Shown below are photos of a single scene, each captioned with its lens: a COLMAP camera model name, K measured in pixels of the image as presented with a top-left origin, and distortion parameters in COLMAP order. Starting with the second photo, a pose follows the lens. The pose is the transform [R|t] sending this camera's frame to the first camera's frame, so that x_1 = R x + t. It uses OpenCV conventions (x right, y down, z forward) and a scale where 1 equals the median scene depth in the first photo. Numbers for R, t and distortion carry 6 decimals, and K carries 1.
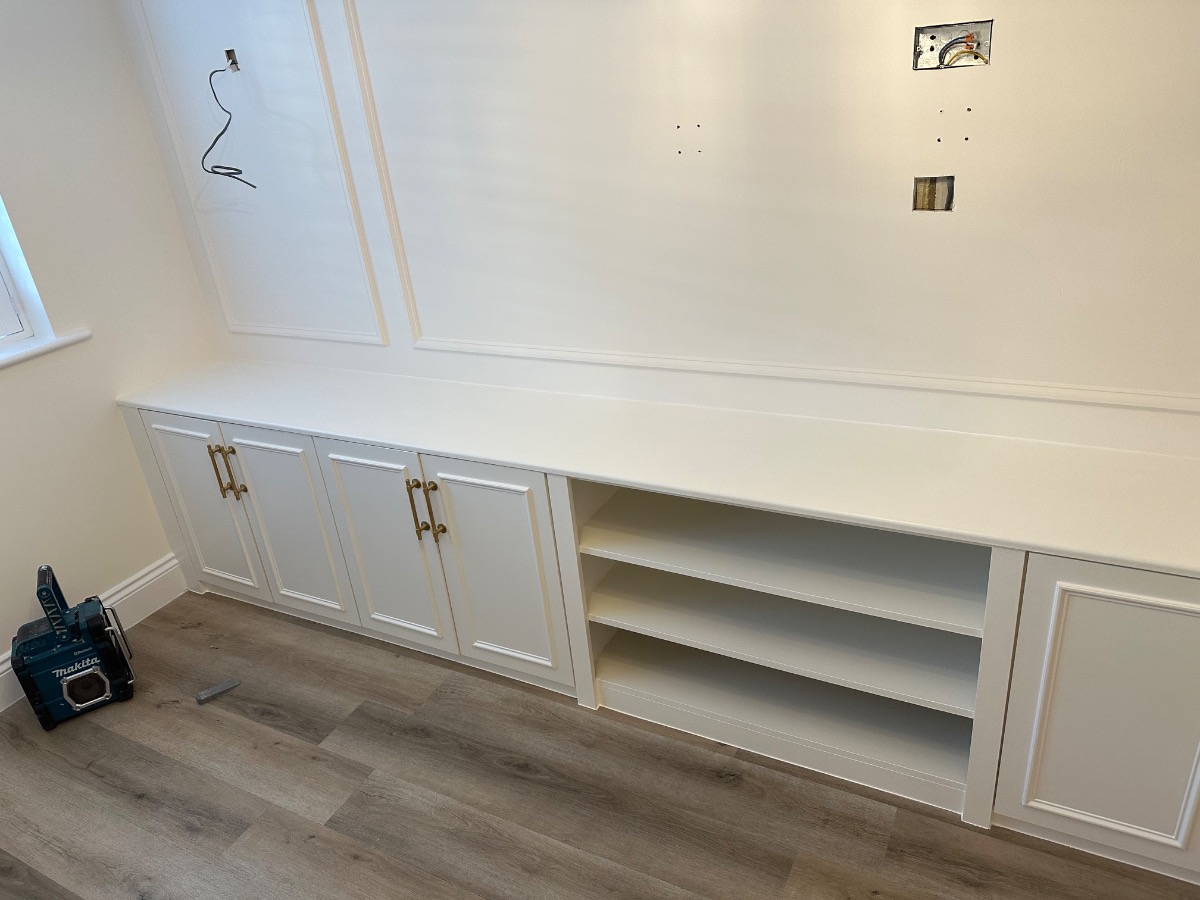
lens RADIAL K [[833.9, 0, 598.3], [0, 833.9, 445.3], [0, 0, 1]] dist [0.009736, -0.013511]
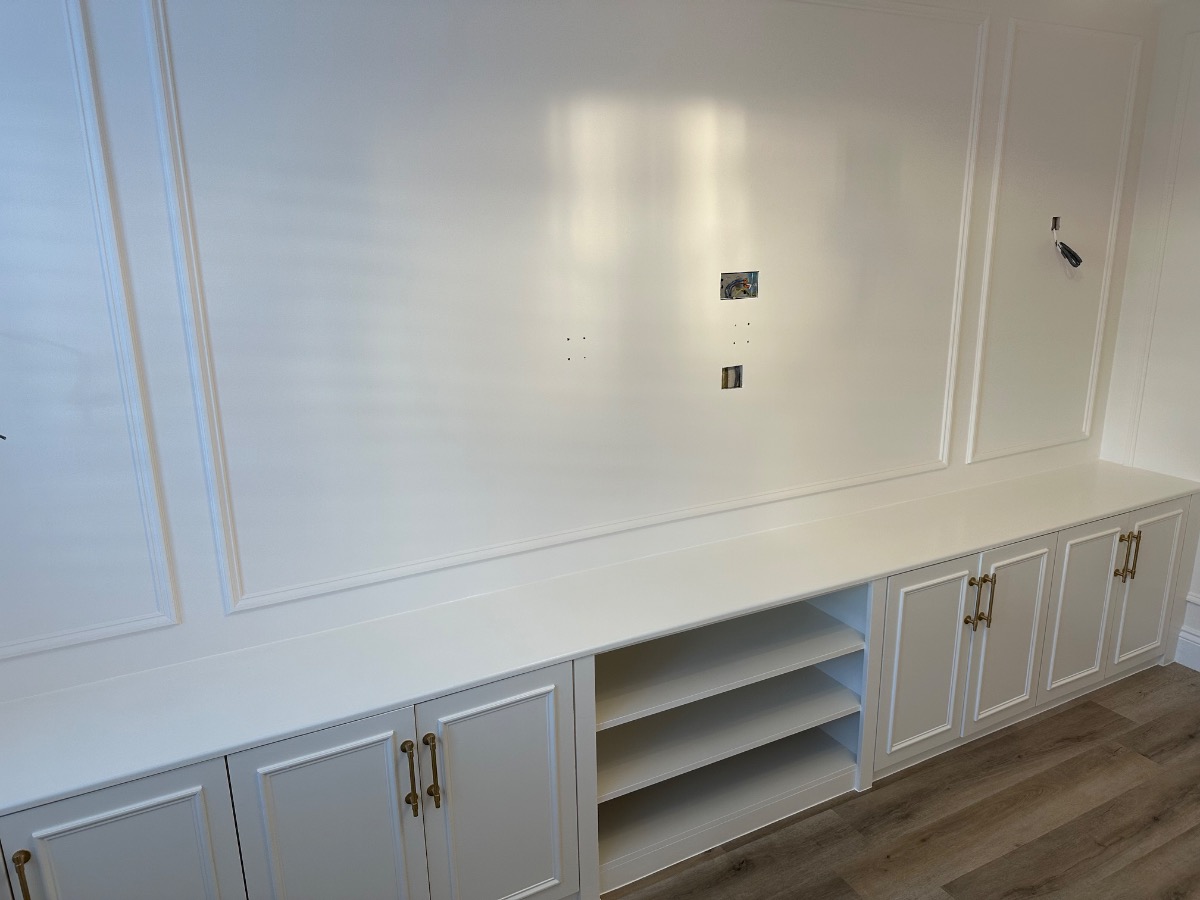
lens RADIAL K [[833.9, 0, 595.3], [0, 833.9, 445.8], [0, 0, 1]] dist [0.009736, -0.013511]
pose [[0.567430, -0.117758, 0.814958, -0.845826], [0.315796, 0.945163, -0.083308, -0.121222], [-0.760457, 0.304632, 0.573501, 0.322638]]
